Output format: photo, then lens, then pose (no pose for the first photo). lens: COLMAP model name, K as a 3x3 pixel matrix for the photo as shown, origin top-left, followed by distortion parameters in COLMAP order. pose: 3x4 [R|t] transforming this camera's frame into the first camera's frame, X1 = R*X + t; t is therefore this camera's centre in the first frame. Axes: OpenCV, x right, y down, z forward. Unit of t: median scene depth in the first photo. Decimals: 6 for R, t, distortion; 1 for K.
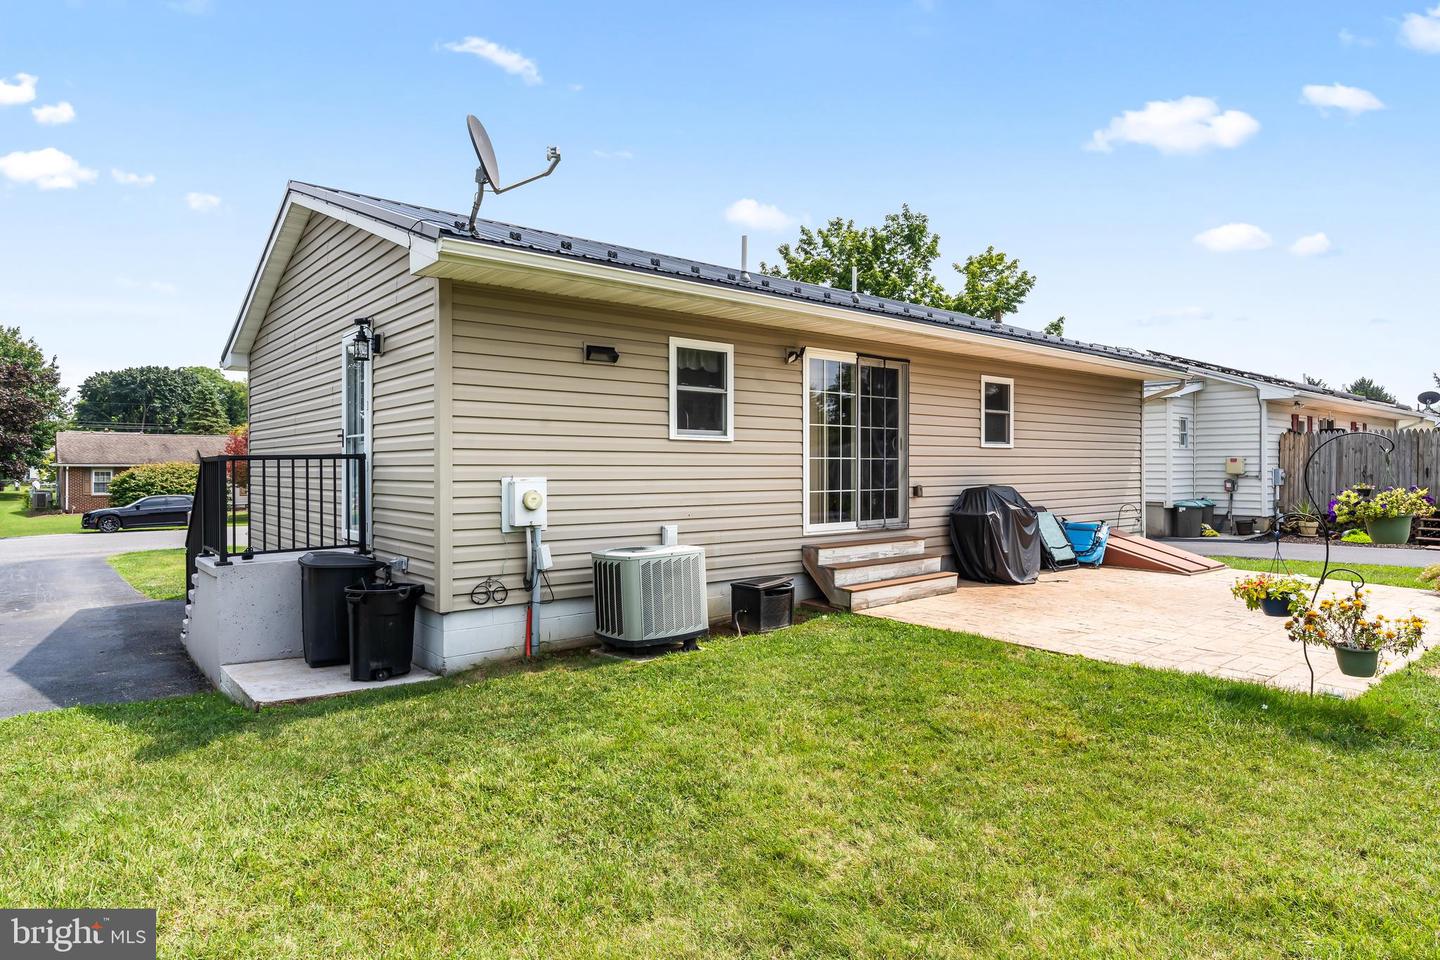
lens RADIAL K [[822.0, 0, 718.5], [0, 822.0, 474.1], [0, 0, 1]] dist [0.004077, -0.000755]
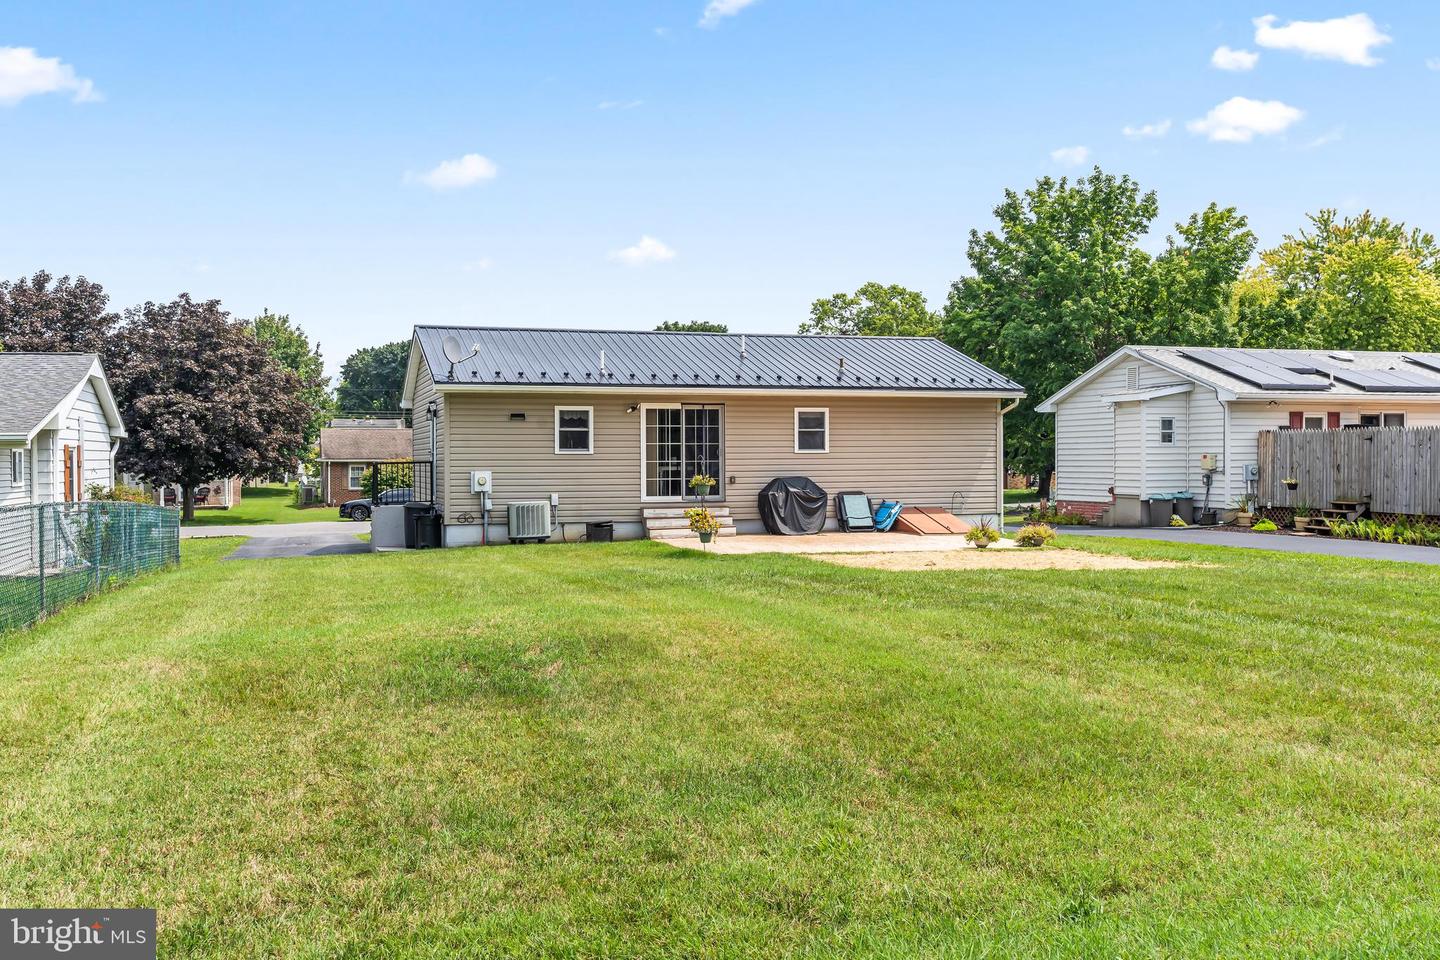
lens RADIAL K [[1279.0, 0, 718.0], [0, 1279.0, 488.3], [0, 0, 1]] dist [0.005821, -0.000801]
pose [[0.930290, 0.005412, -0.366784, 0.646331], [0.000286, 0.999880, 0.015480, -0.001626], [0.366824, -0.014506, 0.930177, -0.806634]]
